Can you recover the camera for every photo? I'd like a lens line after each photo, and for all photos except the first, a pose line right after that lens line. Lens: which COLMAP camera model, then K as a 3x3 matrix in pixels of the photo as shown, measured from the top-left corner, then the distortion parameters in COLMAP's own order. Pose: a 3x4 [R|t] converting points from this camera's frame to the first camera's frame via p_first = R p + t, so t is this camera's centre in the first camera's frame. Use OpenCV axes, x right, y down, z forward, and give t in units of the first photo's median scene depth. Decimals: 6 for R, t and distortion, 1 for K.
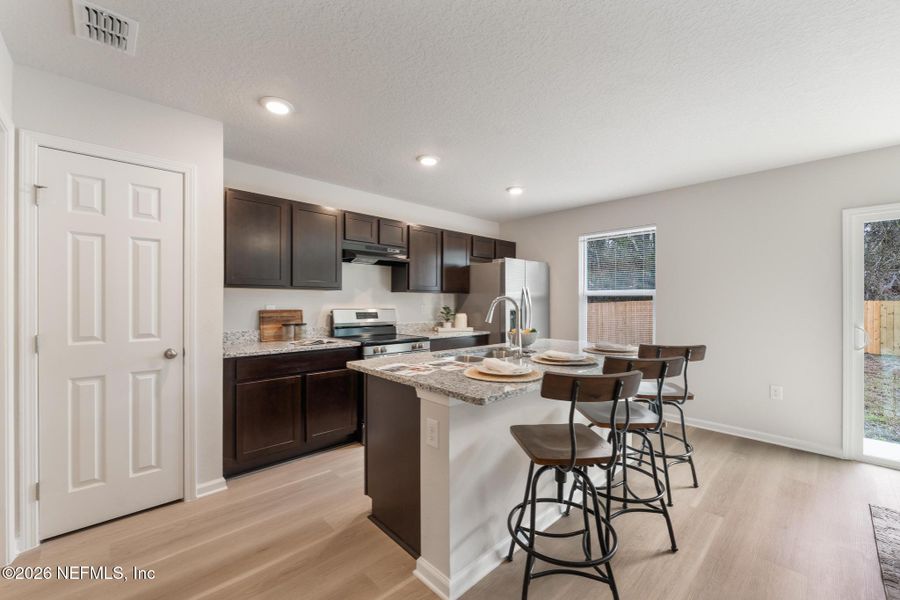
lens RADIAL K [[364.5, 0, 444.2], [0, 364.5, 306.7], [0, 0, 1]] dist [-0.000507, -0.000476]
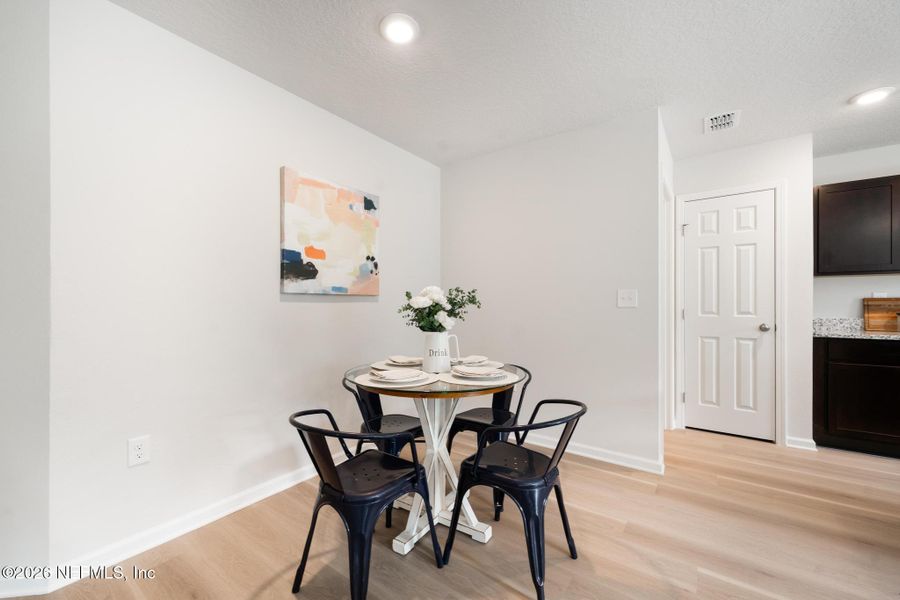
lens RADIAL K [[364.5, 0, 445.2], [0, 364.5, 303.1], [0, 0, 1]] dist [-0.000507, -0.000476]
pose [[0.194750, -0.011394, -0.980787, 0.218685], [-0.011530, 0.999837, -0.013905, 0.048789], [0.980785, 0.014016, 0.194587, -0.268948]]
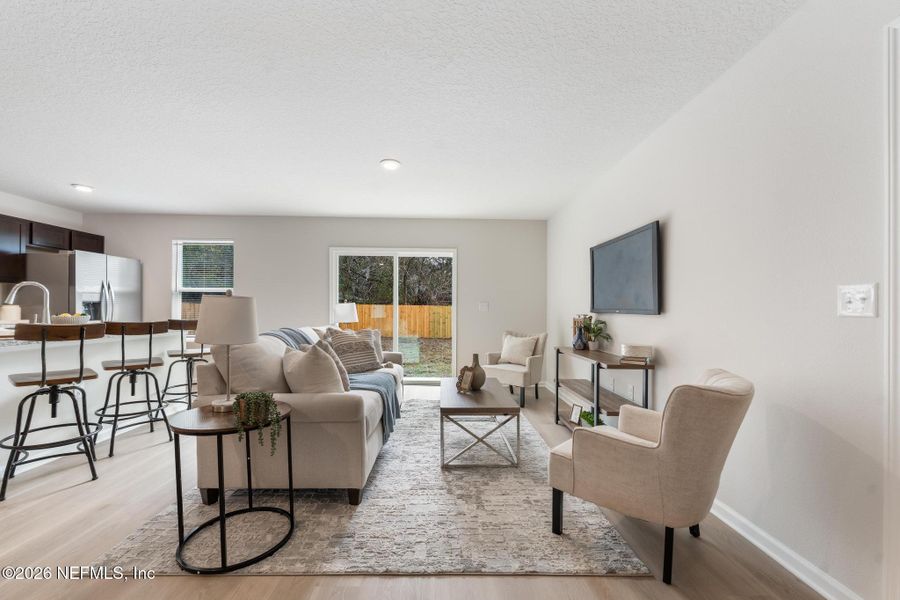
lens RADIAL K [[364.5, 0, 449.6], [0, 364.5, 307.1], [0, 0, 1]] dist [-0.000507, -0.000476]
pose [[0.666252, 0.010212, 0.745657, 0.137869], [0.001743, 0.999882, -0.015250, 0.054070], [-0.745725, 0.011460, 0.666155, -0.580447]]
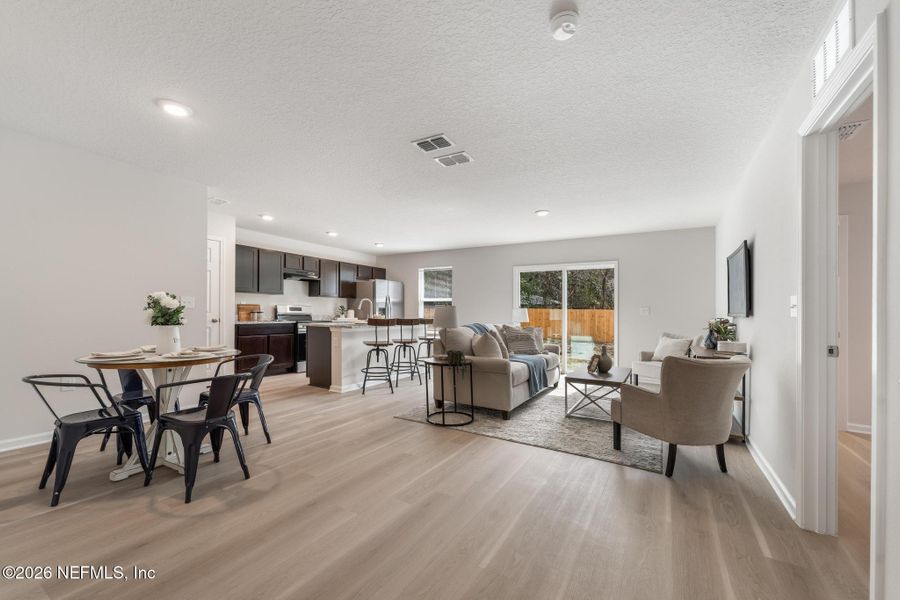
lens RADIAL K [[364.5, 0, 449.3], [0, 364.5, 319.7], [0, 0, 1]] dist [-0.000507, -0.000476]
pose [[0.958596, 0.004989, 0.284725, 0.003877], [-0.007741, 0.999934, 0.008542, 0.064058], [-0.284663, -0.010392, 0.958571, -1.087760]]
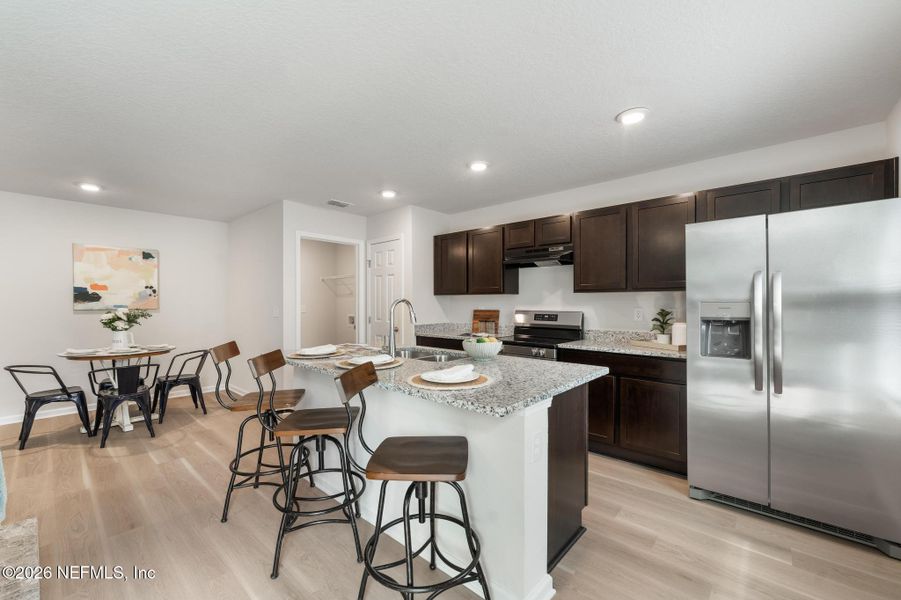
lens RADIAL K [[364.9, 0, 453.7], [0, 364.9, 307.1], [0, 0, 1]] dist [-0.000507, -0.000476]
pose [[0.095106, 0.008109, -0.995434, 0.897132], [-0.011917, 0.999904, 0.007007, -0.009684], [0.995396, 0.011196, 0.095193, 0.767395]]
